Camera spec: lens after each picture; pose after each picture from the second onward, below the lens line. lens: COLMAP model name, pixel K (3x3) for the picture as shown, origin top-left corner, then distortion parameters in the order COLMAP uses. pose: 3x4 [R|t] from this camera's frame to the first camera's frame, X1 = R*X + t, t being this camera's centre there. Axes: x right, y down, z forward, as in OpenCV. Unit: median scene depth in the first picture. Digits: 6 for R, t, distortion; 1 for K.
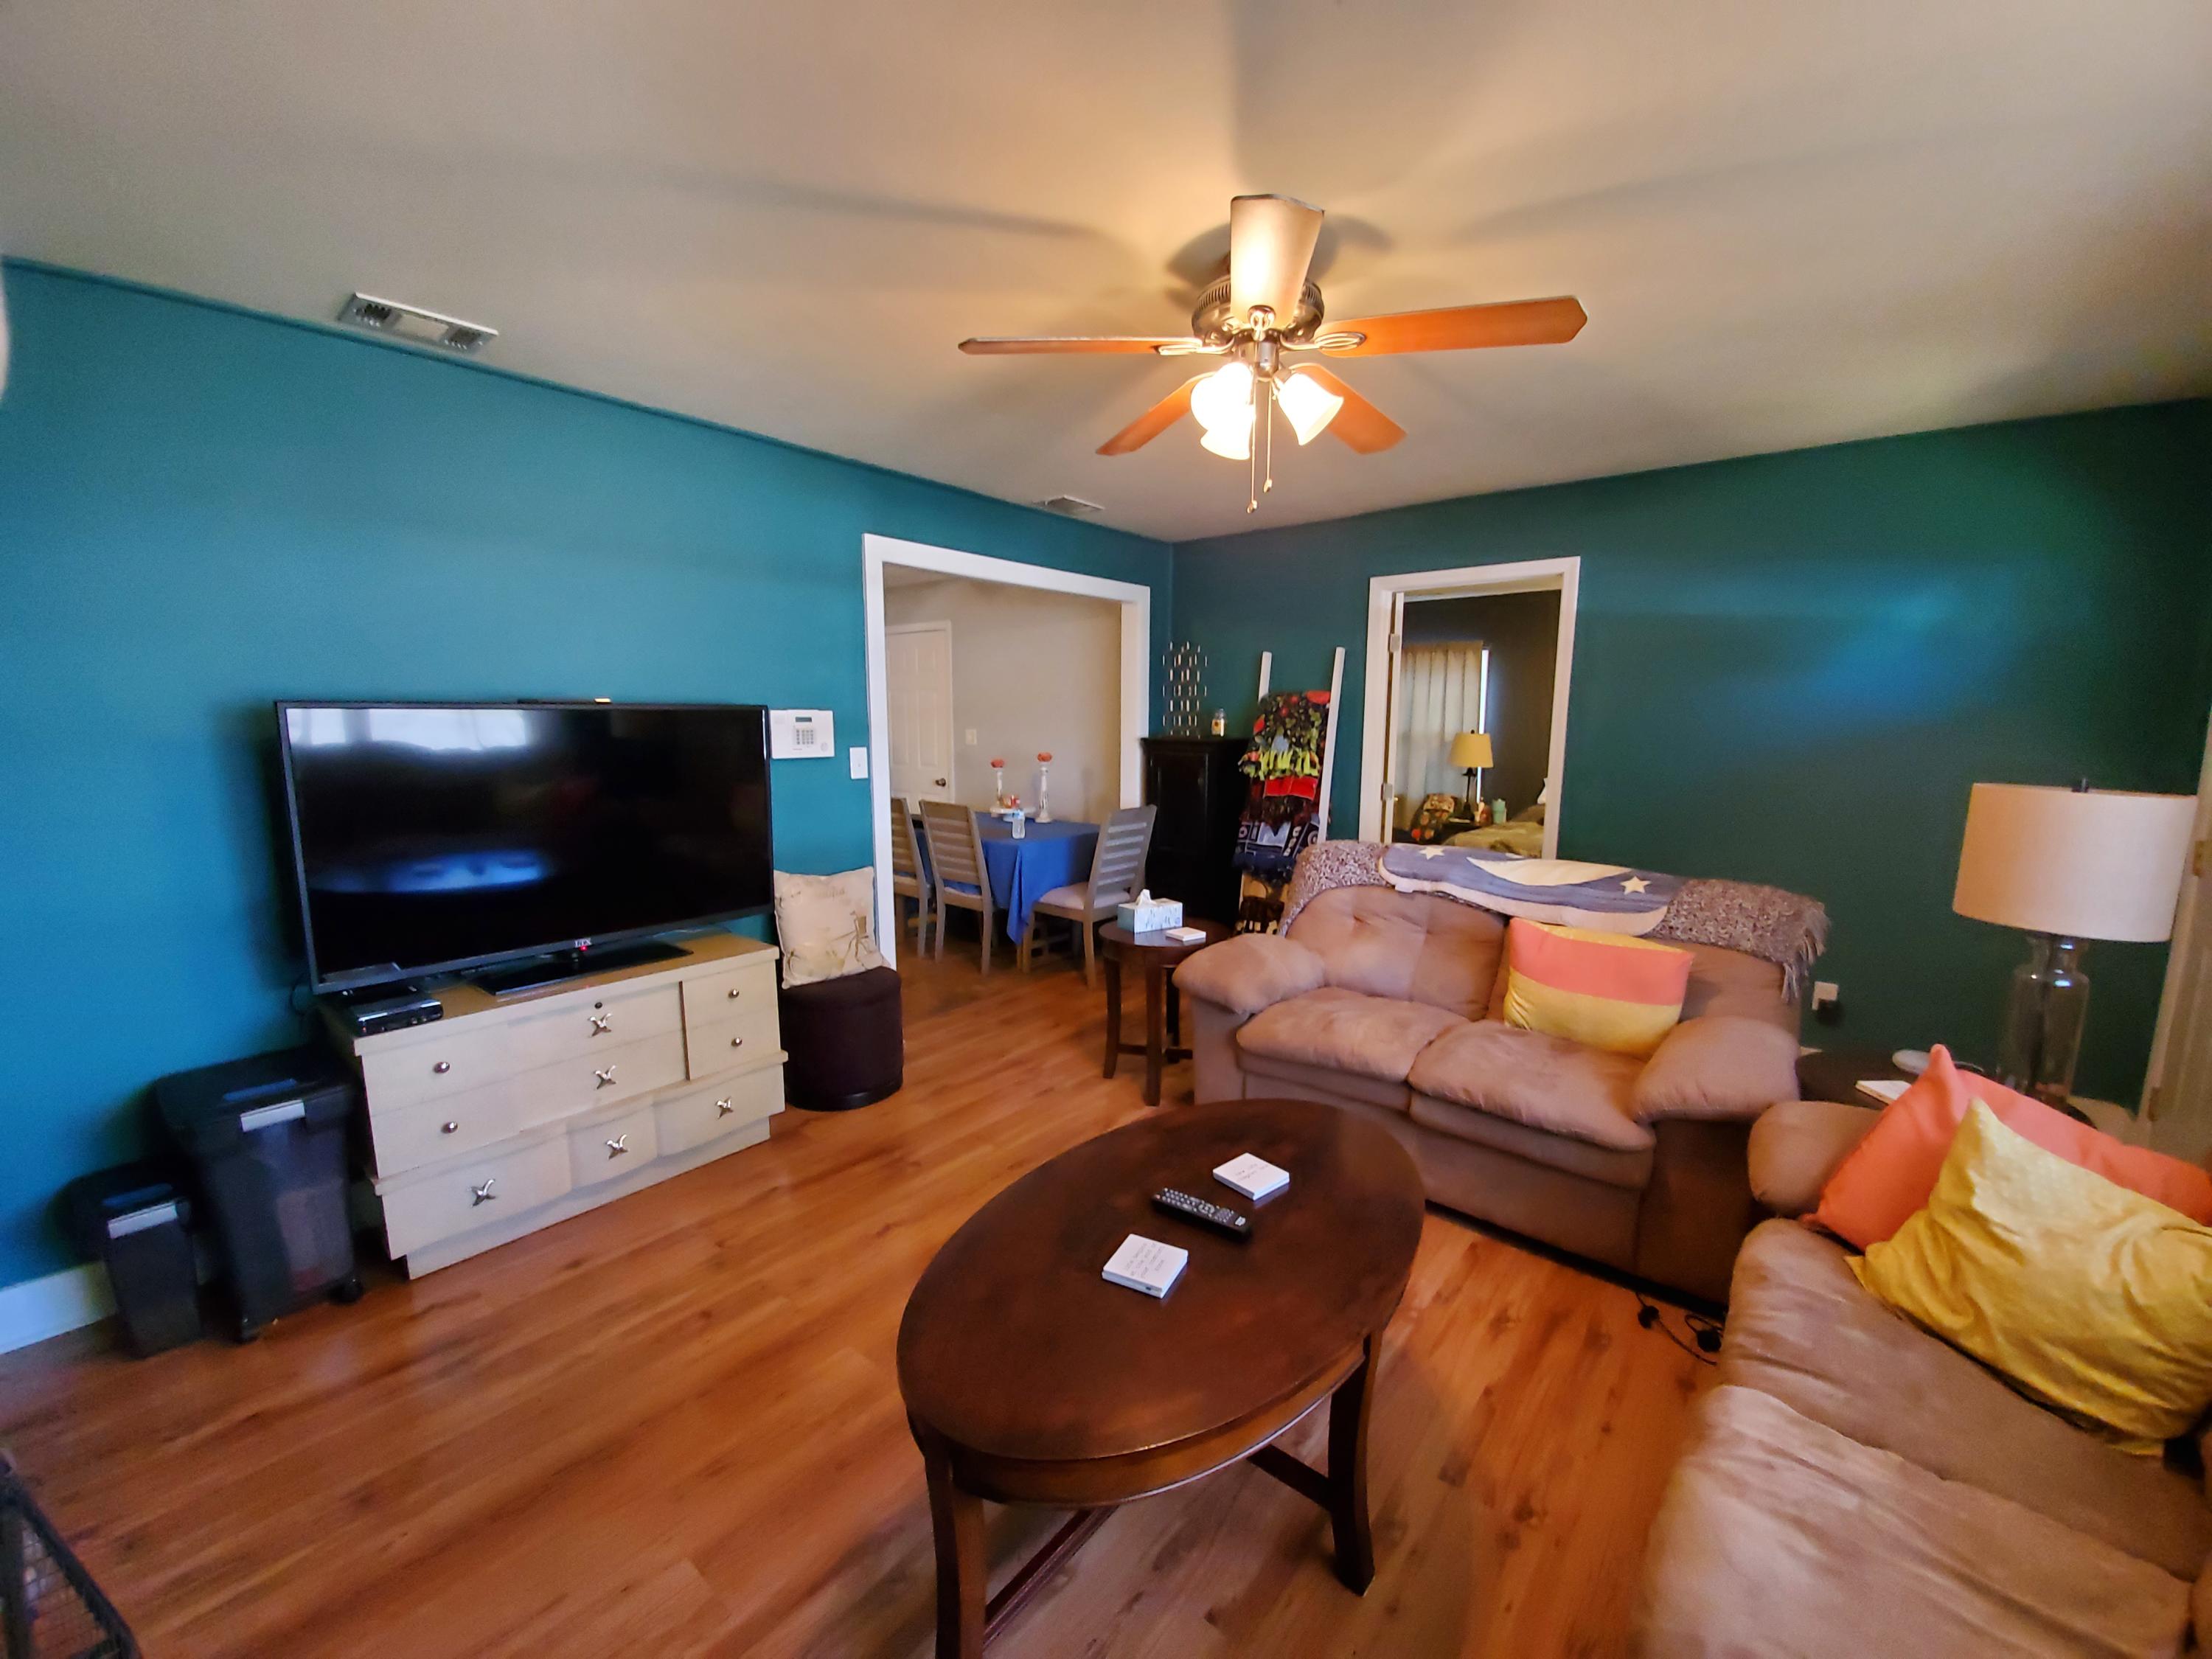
lens RADIAL K [[876.9, 0, 1110.1], [0, 876.9, 849.7], [0, 0, 1]] dist [0.009788, -0.013965]
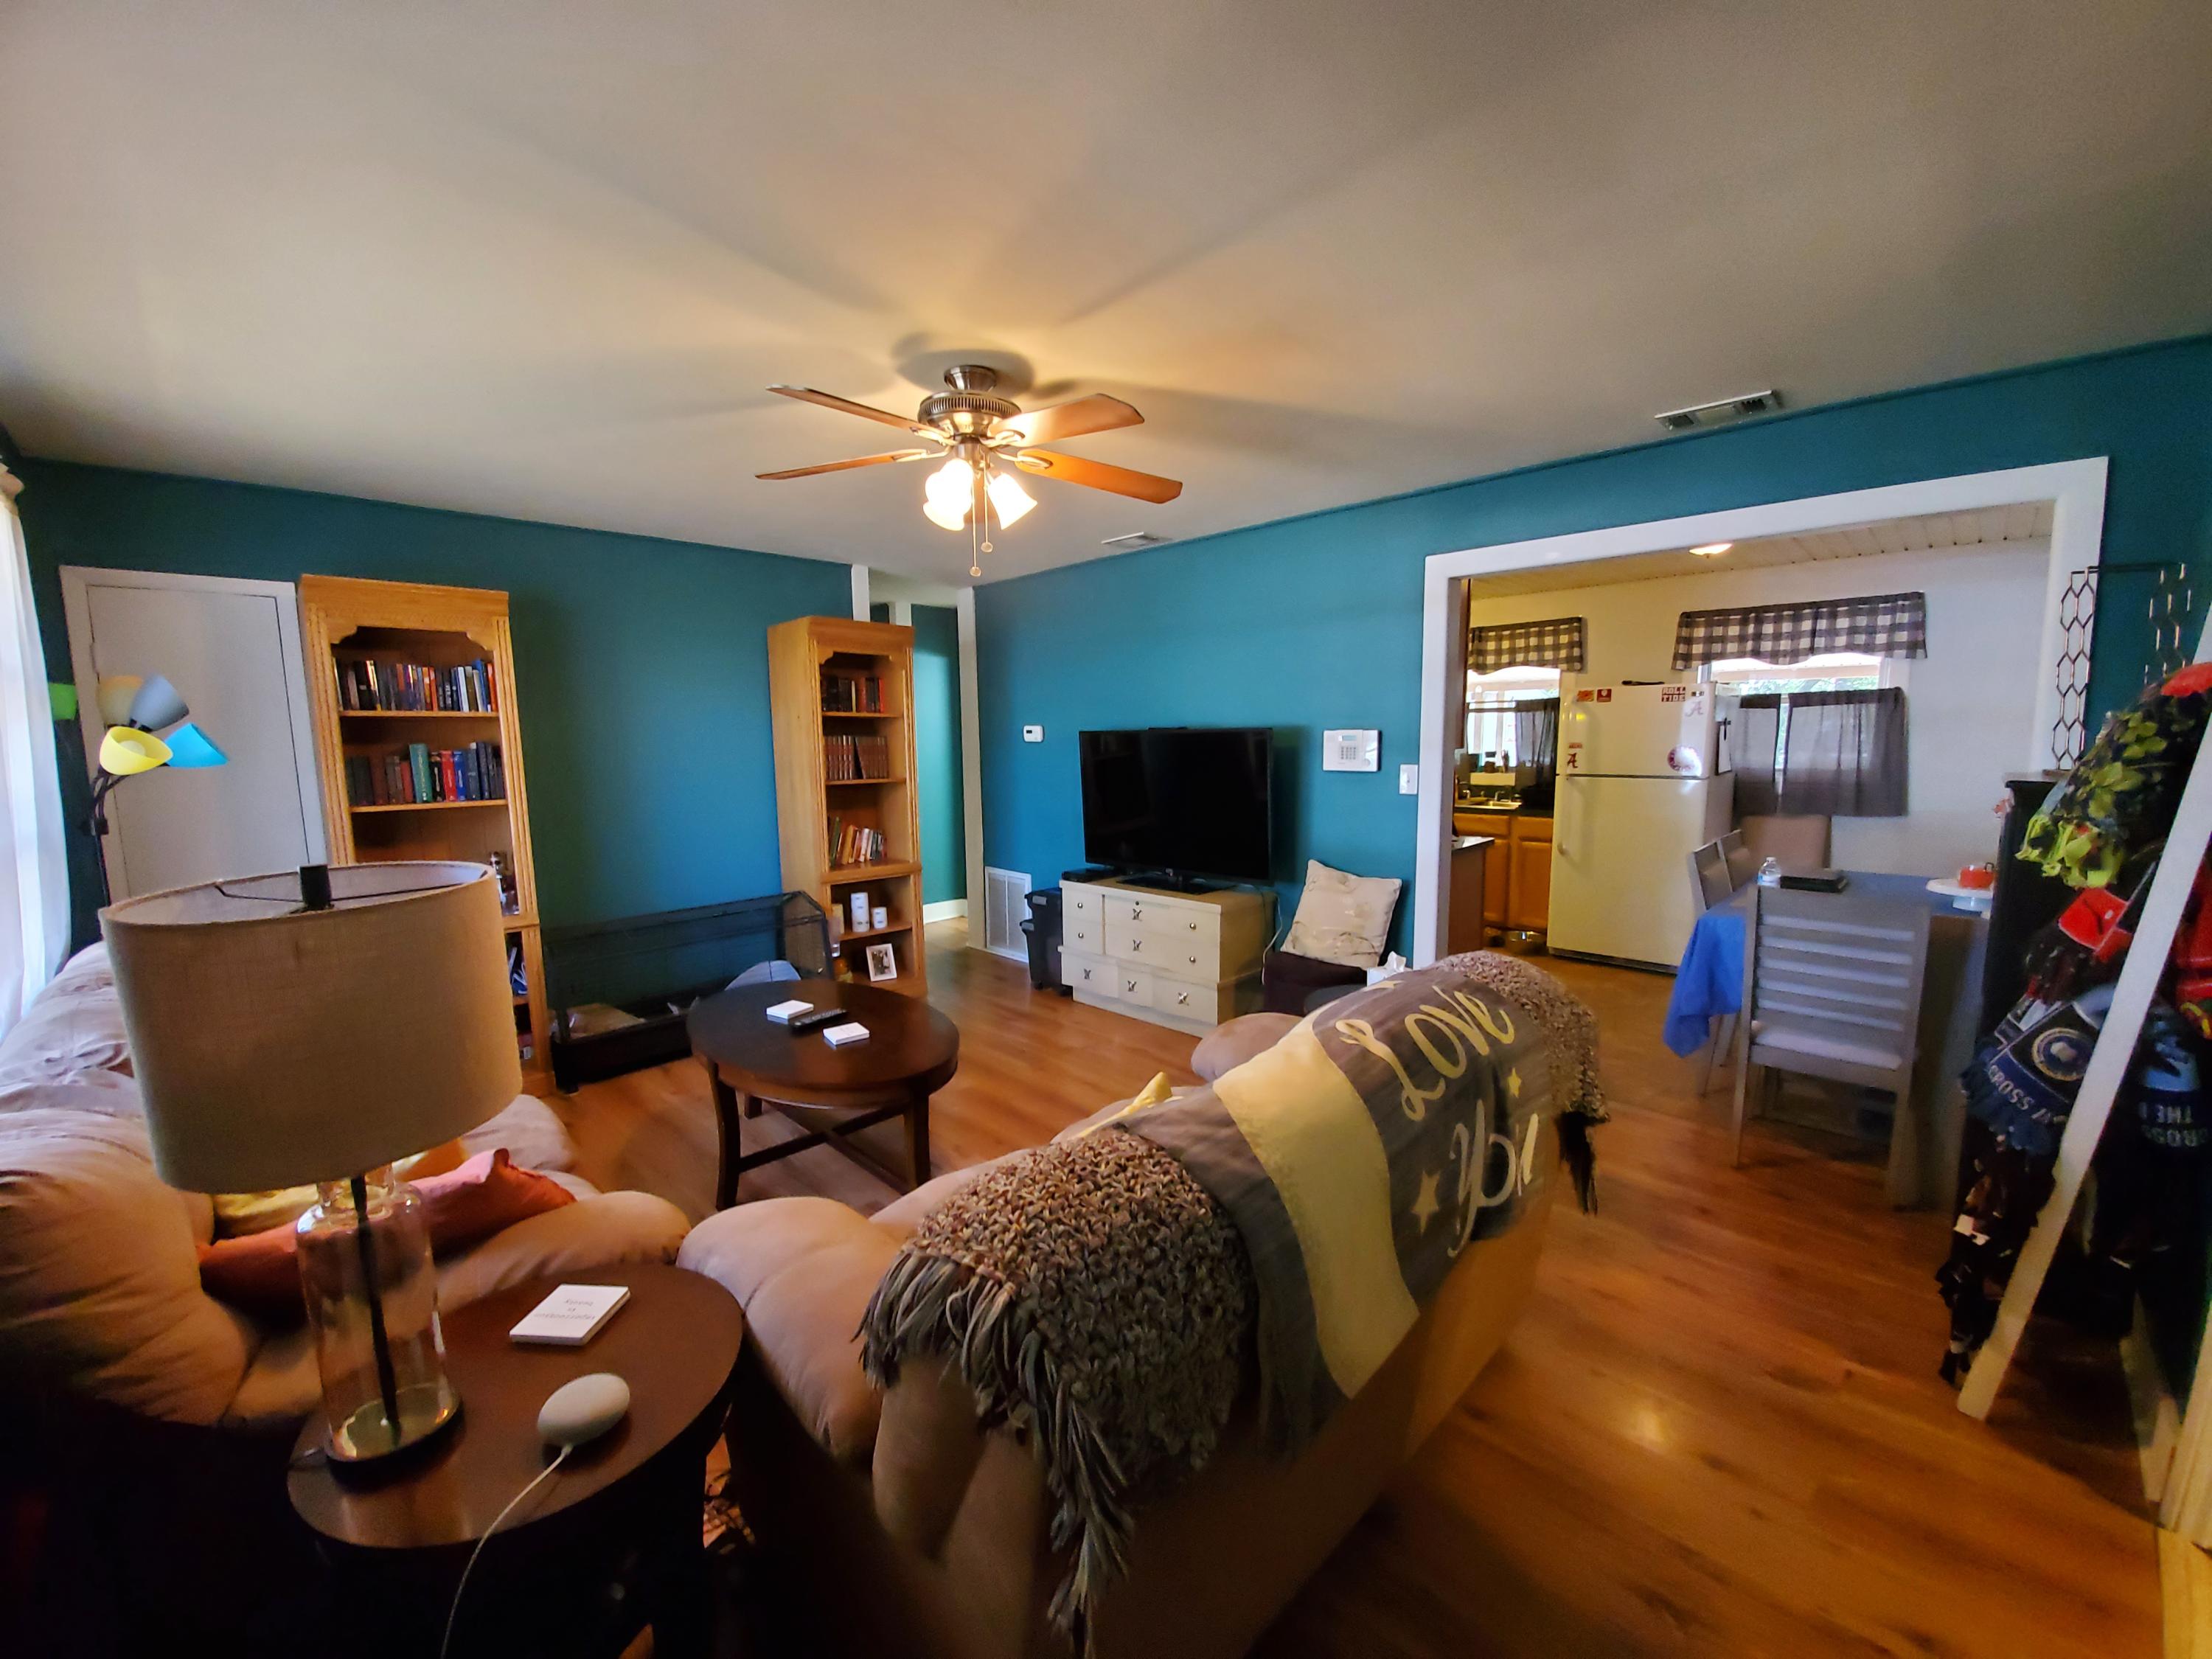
lens RADIAL K [[876.9, 0, 1110.1], [0, 876.9, 849.7], [0, 0, 1]] dist [0.009788, -0.013965]
pose [[-0.088224, 0.128590, -0.987766, 0.842537], [-0.138479, 0.980420, 0.140002, -0.121506], [0.986428, 0.149136, -0.068689, 0.786033]]
